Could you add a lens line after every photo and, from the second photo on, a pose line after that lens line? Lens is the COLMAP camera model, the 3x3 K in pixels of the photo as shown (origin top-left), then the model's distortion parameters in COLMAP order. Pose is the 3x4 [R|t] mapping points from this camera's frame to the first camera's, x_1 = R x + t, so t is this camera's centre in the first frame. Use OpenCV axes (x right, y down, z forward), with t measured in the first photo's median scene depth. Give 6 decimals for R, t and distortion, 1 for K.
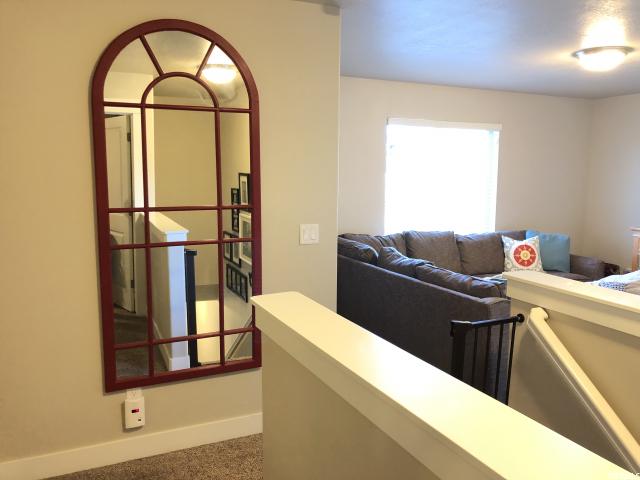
lens RADIAL K [[524.8, 0, 320.0], [0, 524.8, 240.0], [0, 0, 1]] dist [0.005386, 0.003240]
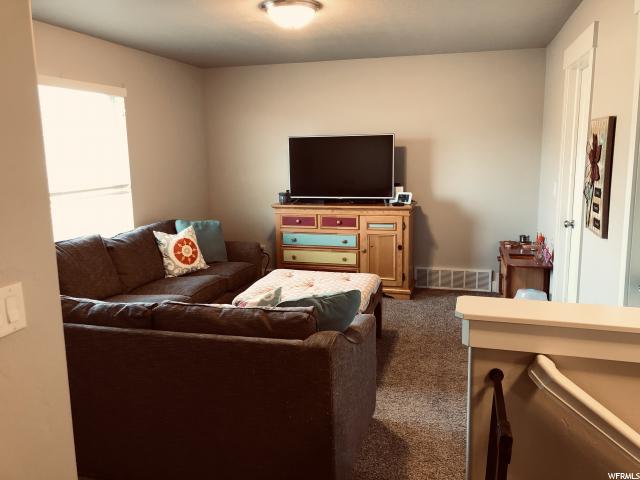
lens RADIAL K [[524.8, 0, 320.0], [0, 524.8, 240.0], [0, 0, 1]] dist [0.005386, 0.003240]
pose [[0.648958, -0.150601, 0.745770, -0.085136], [0.120066, 0.988203, 0.095078, -0.041023], [-0.751291, 0.027840, 0.659384, 0.297980]]
